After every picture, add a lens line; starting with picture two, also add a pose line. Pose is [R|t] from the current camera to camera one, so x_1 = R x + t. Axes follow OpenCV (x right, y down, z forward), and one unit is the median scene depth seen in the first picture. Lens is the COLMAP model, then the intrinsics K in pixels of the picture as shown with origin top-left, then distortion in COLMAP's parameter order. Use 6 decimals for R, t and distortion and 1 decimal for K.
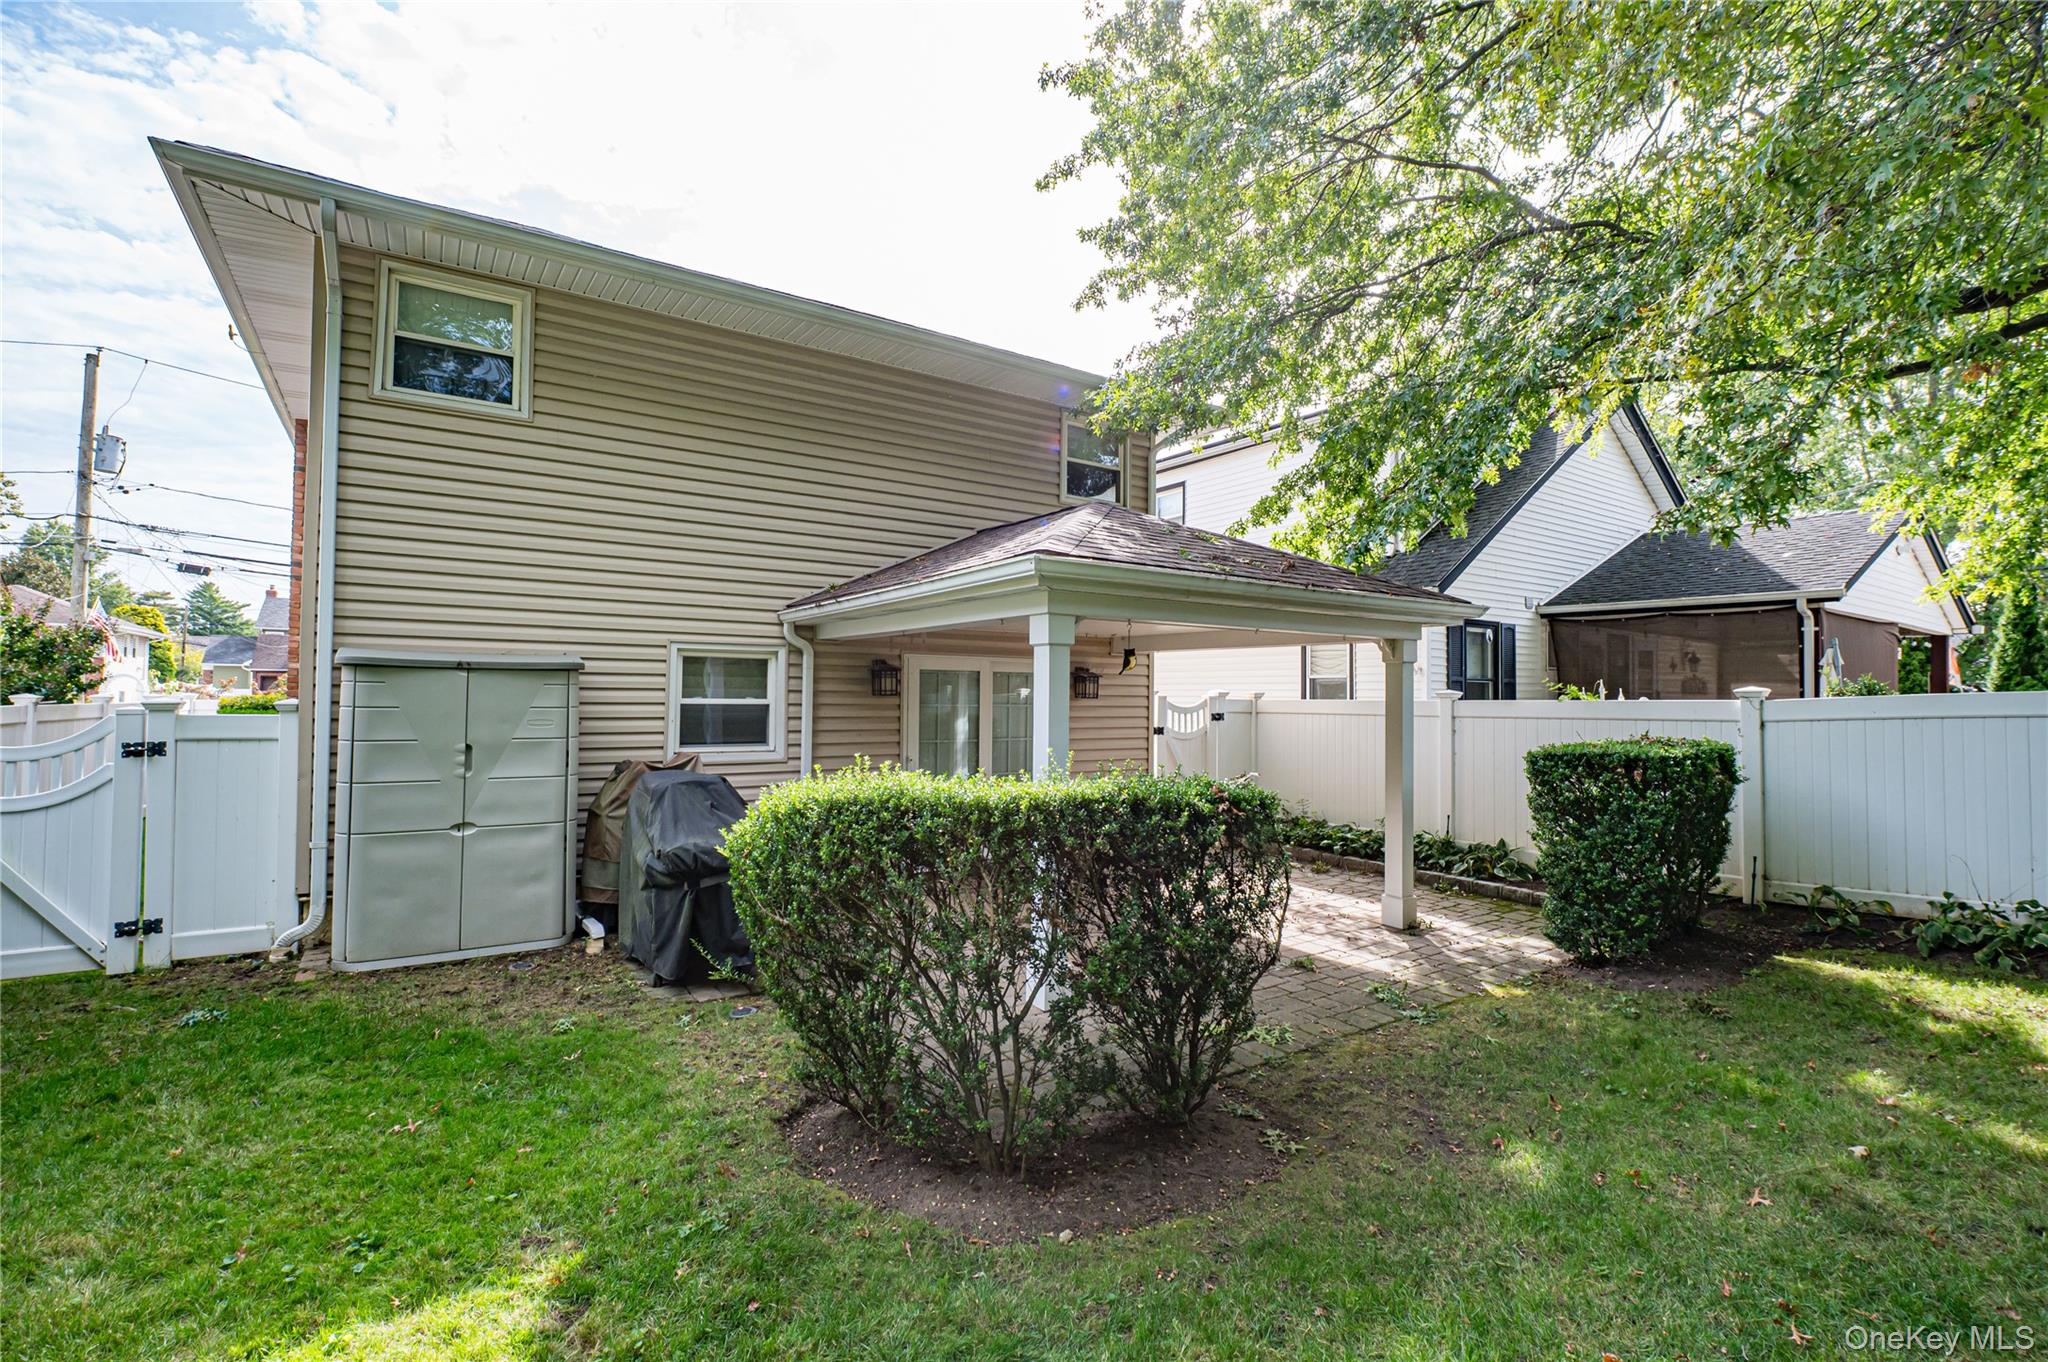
lens RADIAL K [[910.8, 0, 1024.0], [0, 910.8, 681.0], [0, 0, 1]] dist [-0.023932, -0.000308]
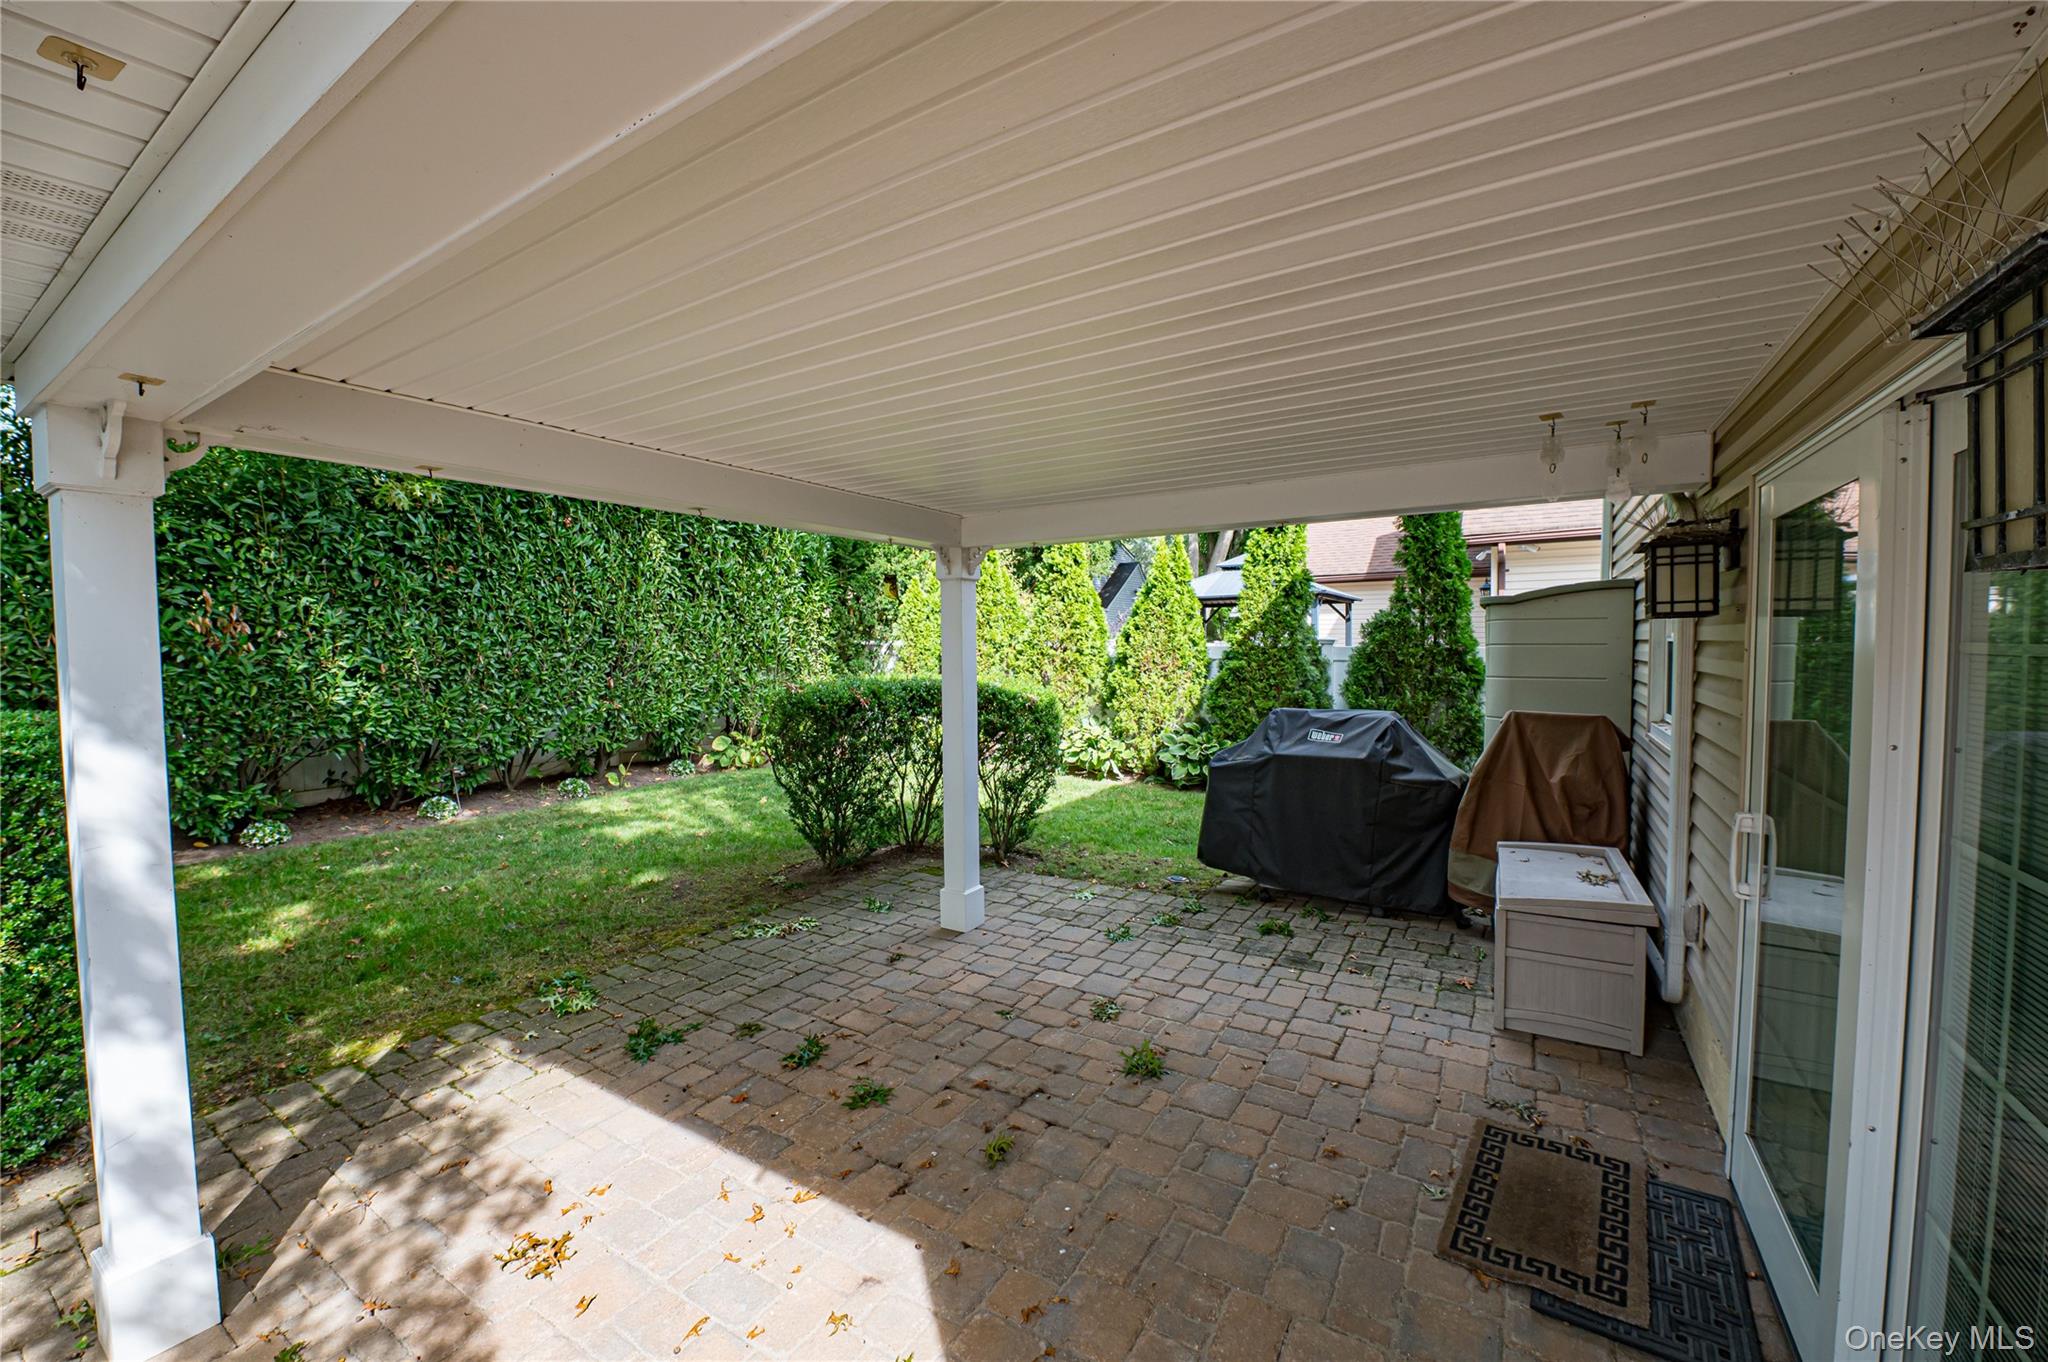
lens RADIAL K [[805.5, 0, 1030.7], [0, 805.5, 683.6], [0, 0, 1]] dist [-0.024509, -0.000114]
pose [[-0.913021, 0.019181, -0.407460, 0.216826], [0.007634, 0.999522, 0.029946, 0.033258], [0.407840, 0.024231, -0.912732, 1.242224]]
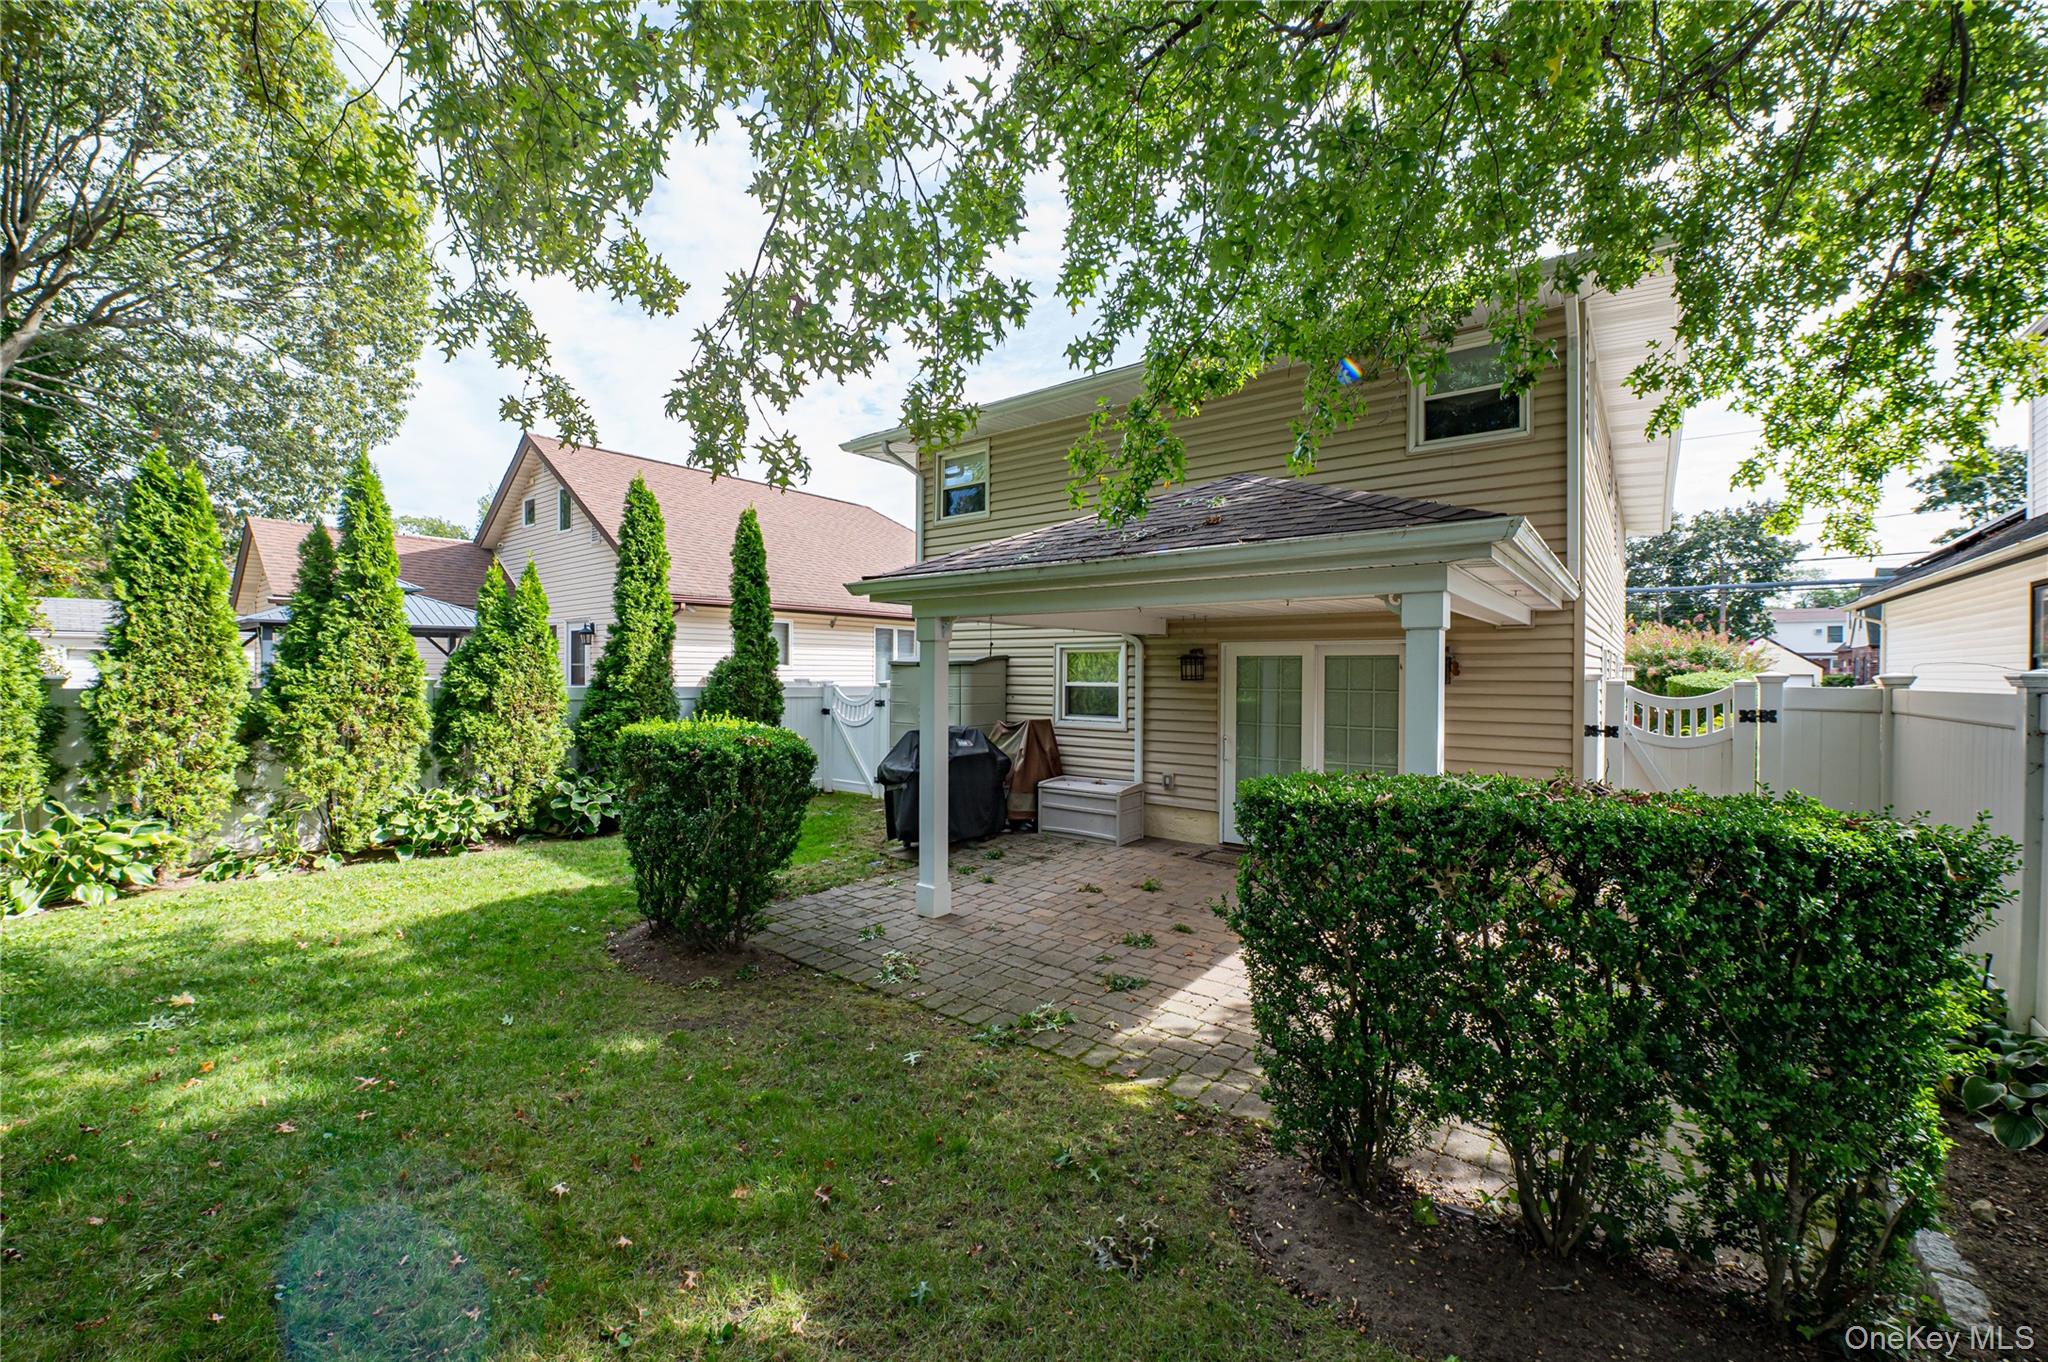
lens RADIAL K [[805.5, 0, 1030.7], [0, 805.5, 683.6], [0, 0, 1]] dist [-0.024509, -0.000114]
pose [[0.313823, 0.005230, -0.949467, 0.784524], [0.013701, 0.999856, 0.010036, 0.007344], [0.949382, -0.016158, 0.313707, 0.513120]]
